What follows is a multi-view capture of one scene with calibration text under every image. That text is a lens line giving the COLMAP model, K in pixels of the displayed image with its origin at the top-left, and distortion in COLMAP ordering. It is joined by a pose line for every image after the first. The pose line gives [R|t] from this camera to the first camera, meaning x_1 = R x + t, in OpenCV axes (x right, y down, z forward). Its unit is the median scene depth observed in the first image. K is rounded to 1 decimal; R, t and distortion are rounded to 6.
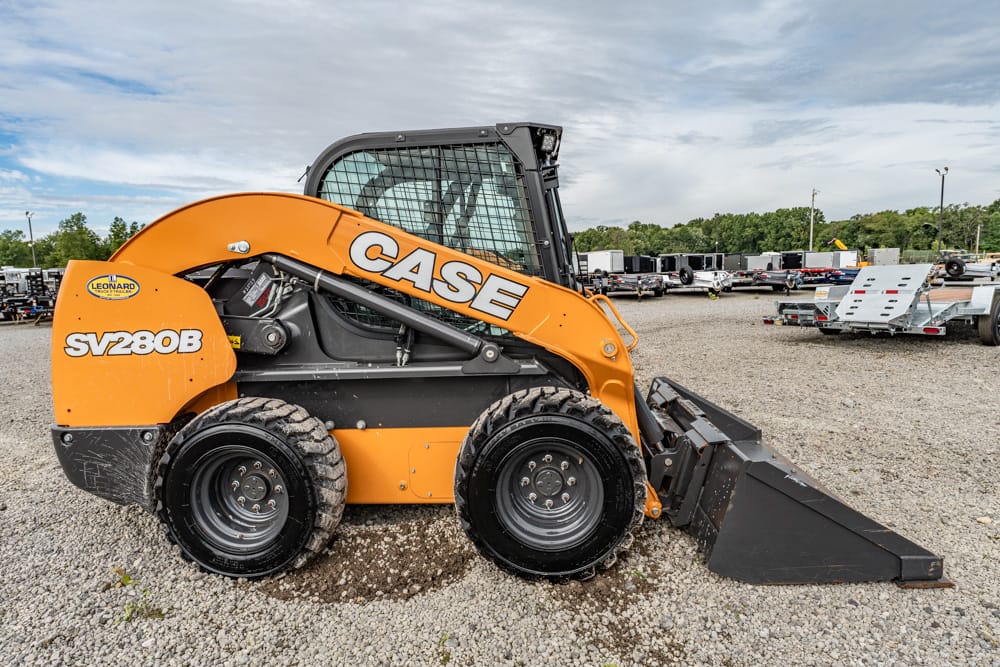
lens RADIAL K [[554.9, 0, 500.0], [0, 554.9, 333.5], [0, 0, 1]] dist [-0.001039, -0.000519]
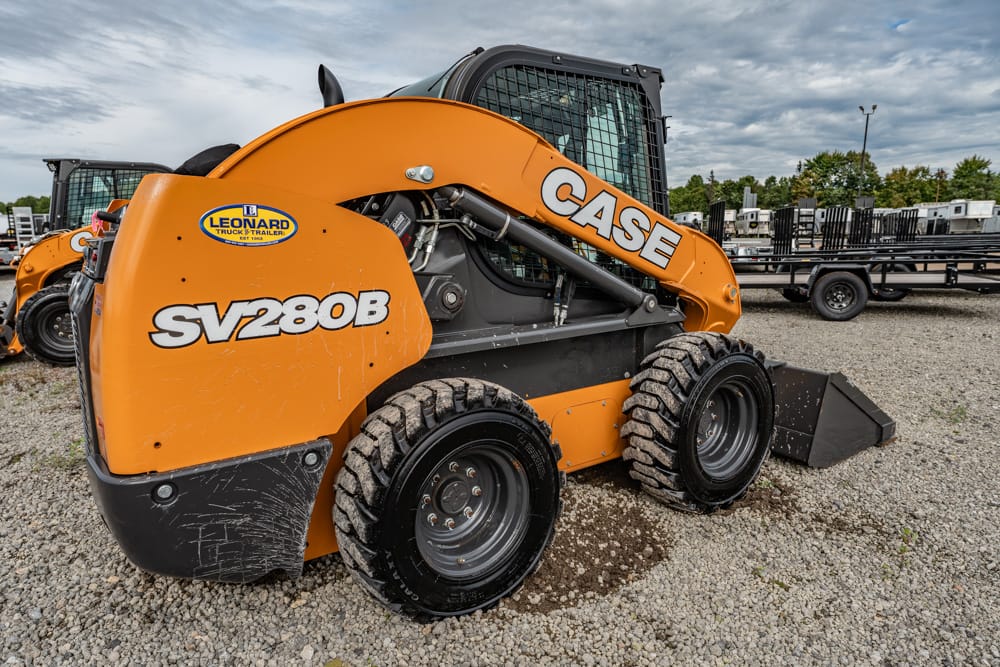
lens RADIAL K [[602.9, 0, 493.2], [0, 602.9, 331.6], [0, 0, 1]] dist [-0.001056, 0.000672]
pose [[0.793603, -0.079629, 0.603202, -0.882529], [0.050273, 0.996591, 0.065419, 0.001868], [-0.606355, -0.021592, 0.794901, 0.316641]]
